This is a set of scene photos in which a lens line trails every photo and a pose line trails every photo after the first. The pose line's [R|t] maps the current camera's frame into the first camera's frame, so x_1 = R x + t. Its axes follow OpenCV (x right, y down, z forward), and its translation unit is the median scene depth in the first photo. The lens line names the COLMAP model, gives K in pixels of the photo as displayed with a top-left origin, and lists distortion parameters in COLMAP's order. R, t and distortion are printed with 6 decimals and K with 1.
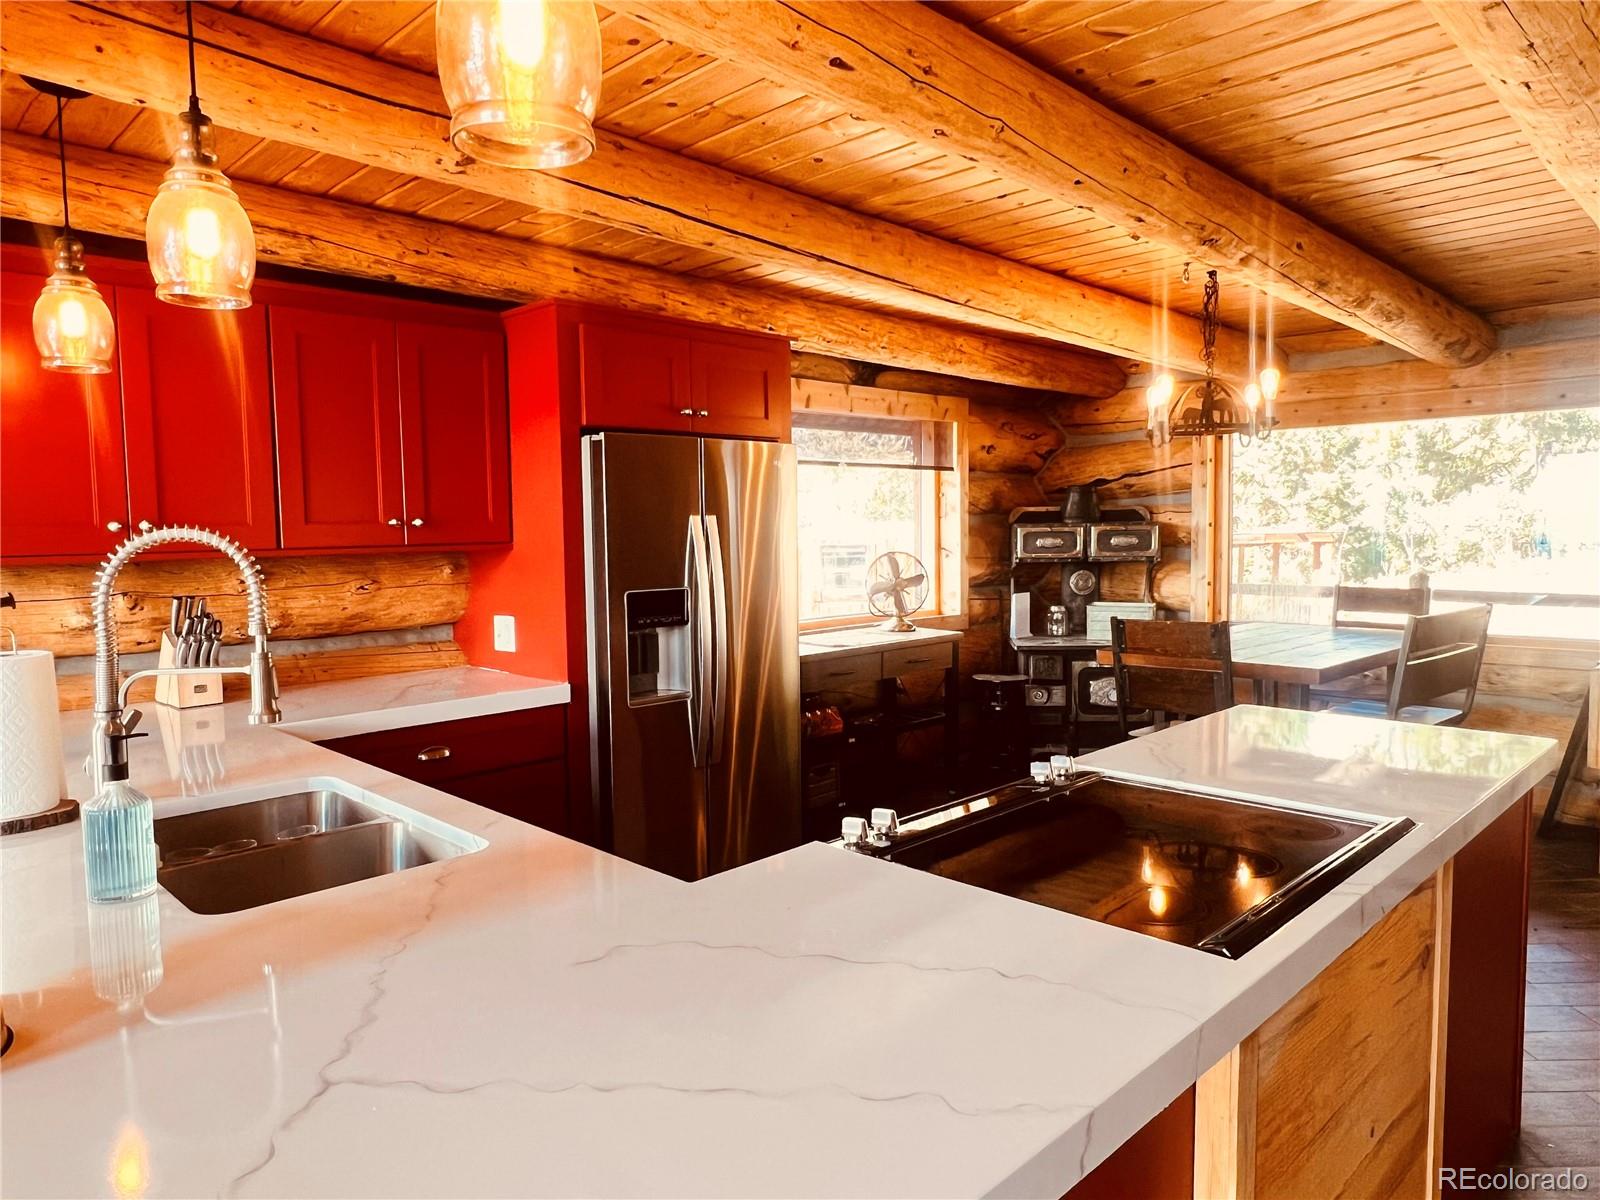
lens RADIAL K [[1066.0, 0, 786.7], [0, 1066.0, 604.7], [0, 0, 1]] dist [-0.000341, -0.001094]
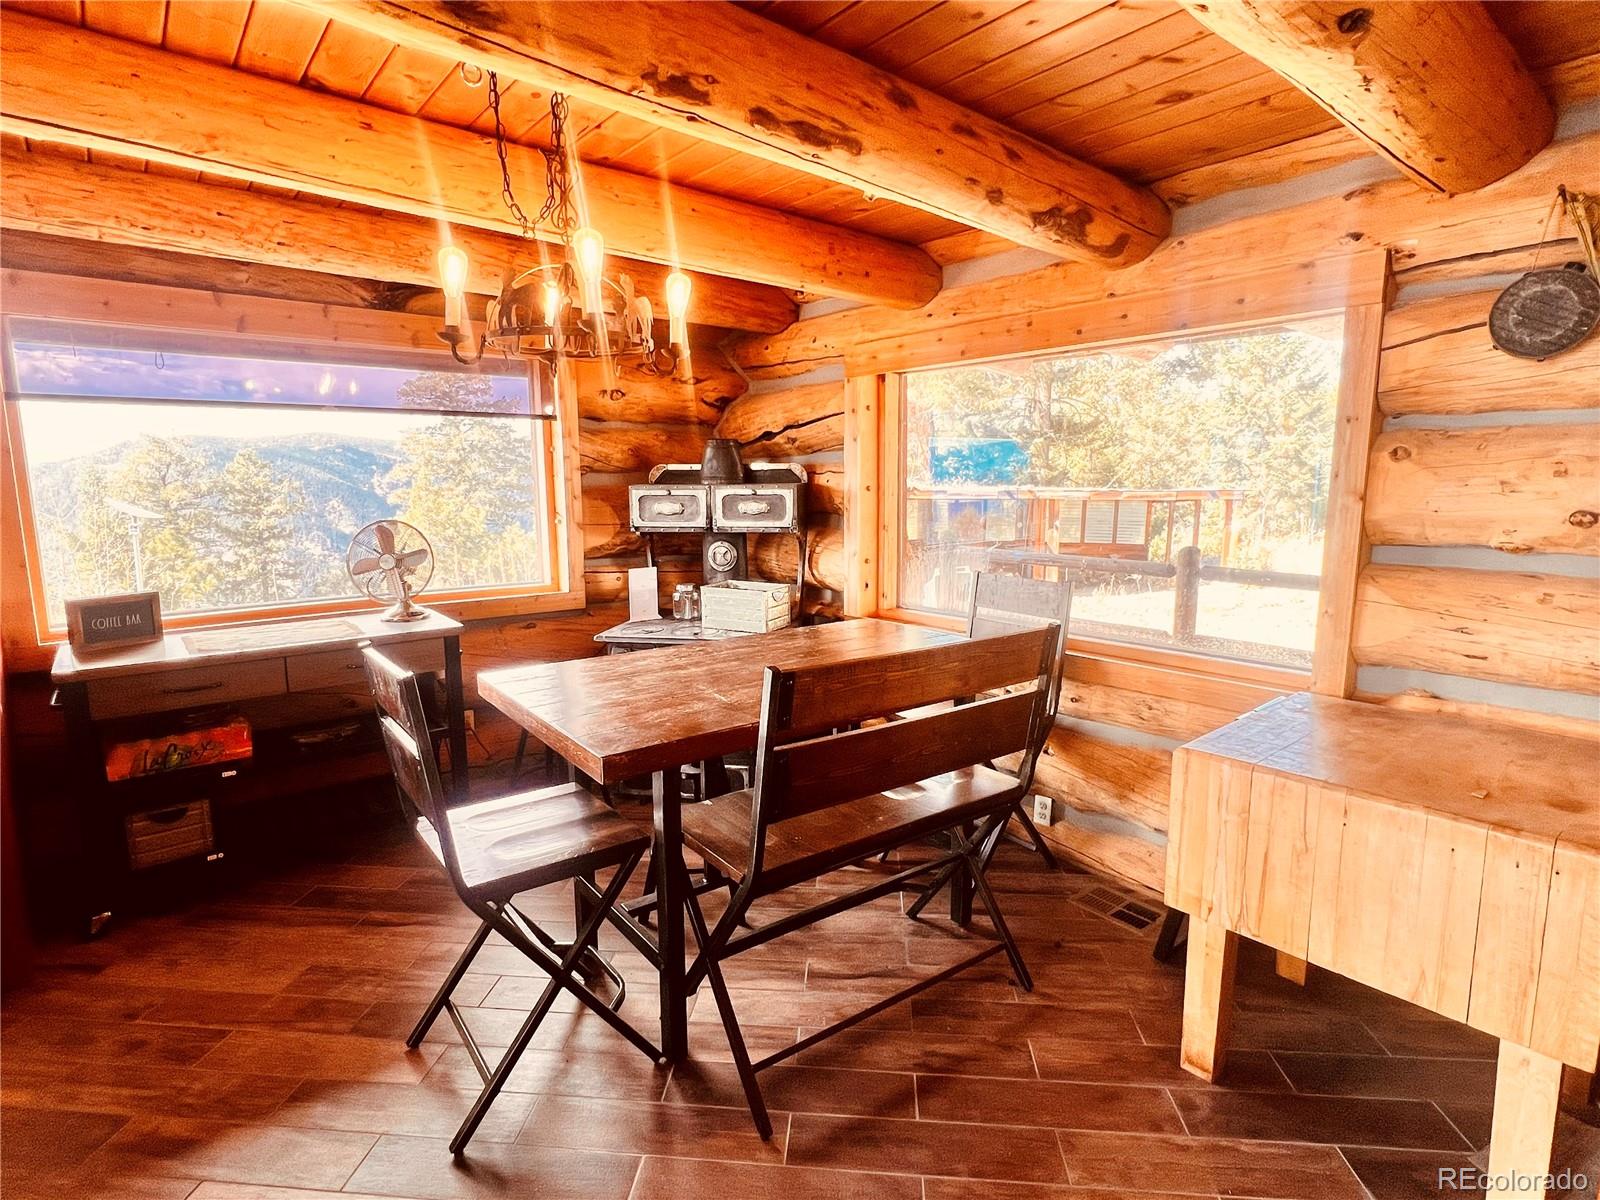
lens RADIAL K [[822.8, 0, 802.6], [0, 822.8, 595.8], [0, 0, 1]] dist [-0.000137, -0.000066]
pose [[0.995289, 0.023350, -0.094098, 0.408881], [-0.016655, 0.997315, 0.071318, -0.037417], [0.095511, -0.069415, 0.993005, 0.367824]]
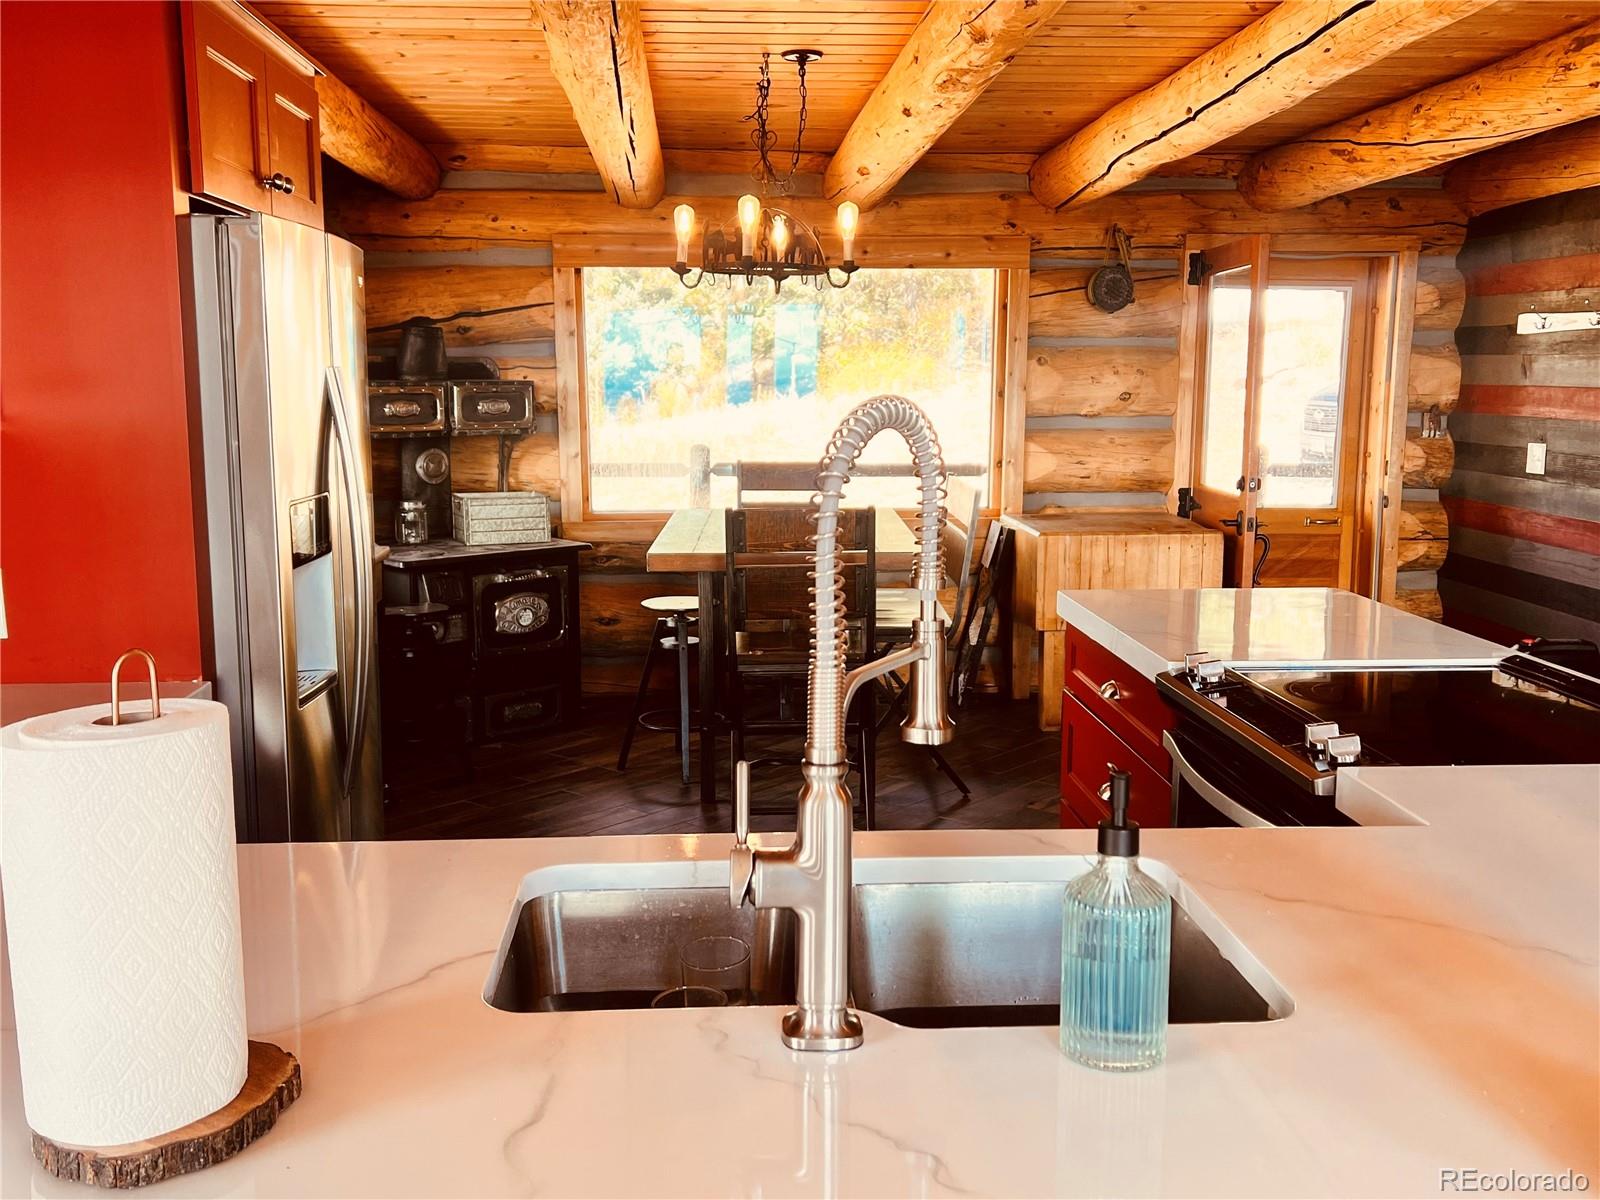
lens RADIAL K [[1520.9, 0, 805.8], [0, 1520.9, 600.5], [0, 0, 1]] dist [0.086489, 0.000000]
pose [[0.653970, -0.097837, 0.750168, -0.334877], [0.046964, 0.994940, 0.088819, -0.011137], [-0.755062, -0.022854, 0.655255, 0.150543]]
